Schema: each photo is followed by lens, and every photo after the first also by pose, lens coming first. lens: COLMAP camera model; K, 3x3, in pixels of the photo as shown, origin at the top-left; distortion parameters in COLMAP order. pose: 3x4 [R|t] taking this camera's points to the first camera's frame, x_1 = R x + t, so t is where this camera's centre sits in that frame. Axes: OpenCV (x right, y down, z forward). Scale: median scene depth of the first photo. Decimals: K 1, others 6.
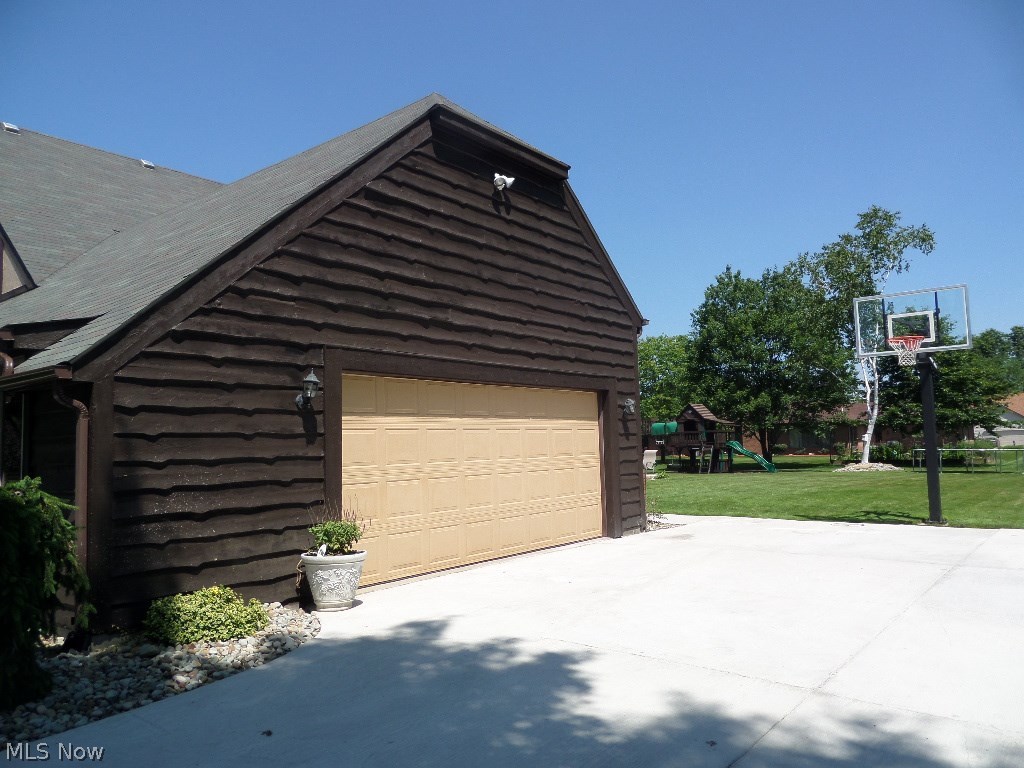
lens RADIAL K [[762.6, 0, 513.6], [0, 762.6, 387.1], [0, 0, 1]] dist [0.009246, -0.022998]
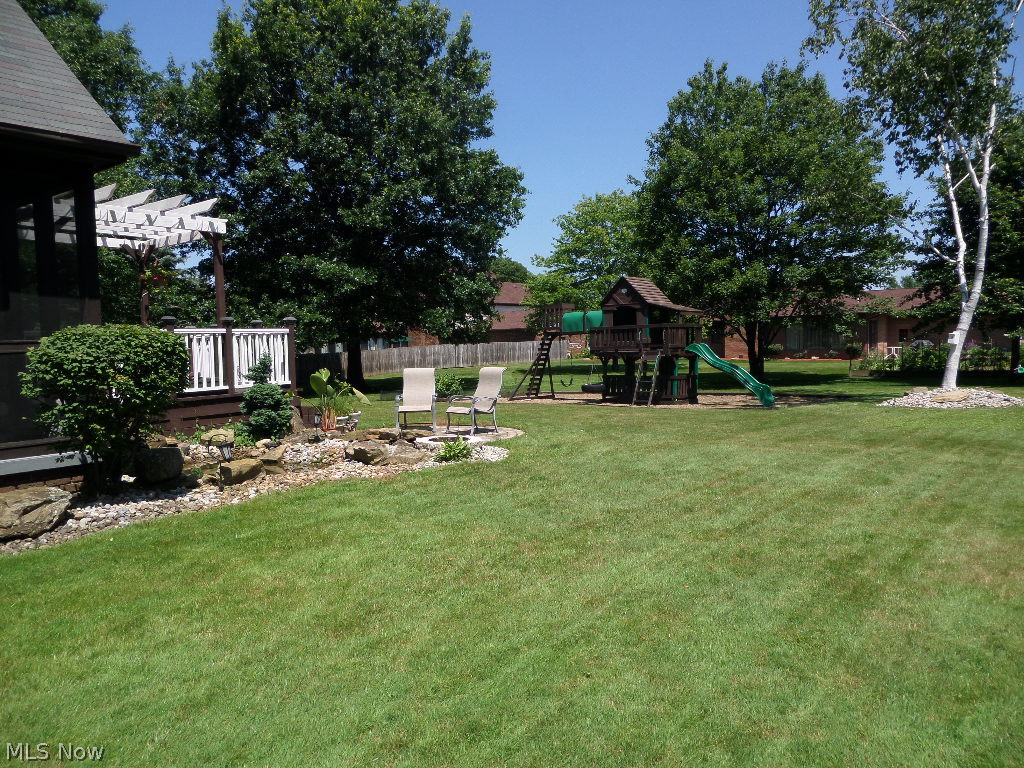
lens RADIAL K [[762.6, 0, 513.1], [0, 762.6, 386.7], [0, 0, 1]] dist [0.009246, -0.022998]
pose [[0.999926, -0.000879, 0.012164, 0.125934], [-0.000753, 0.991054, 0.133456, 0.024125], [-0.012173, -0.133455, 0.990980, 0.385005]]
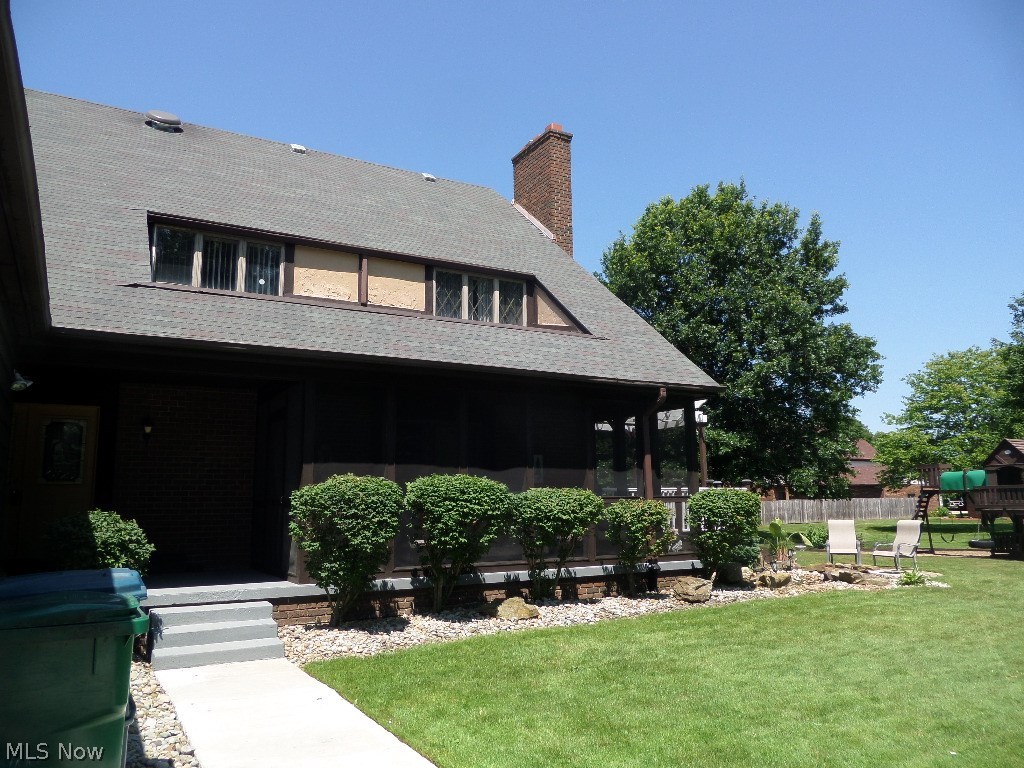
lens RADIAL K [[762.6, 0, 508.0], [0, 762.6, 381.5], [0, 0, 1]] dist [0.009246, -0.022998]
pose [[0.926543, -0.042543, -0.373776, 0.083228], [0.014976, 0.996968, -0.076352, 0.014714], [0.375891, 0.065145, 0.924371, 0.262668]]
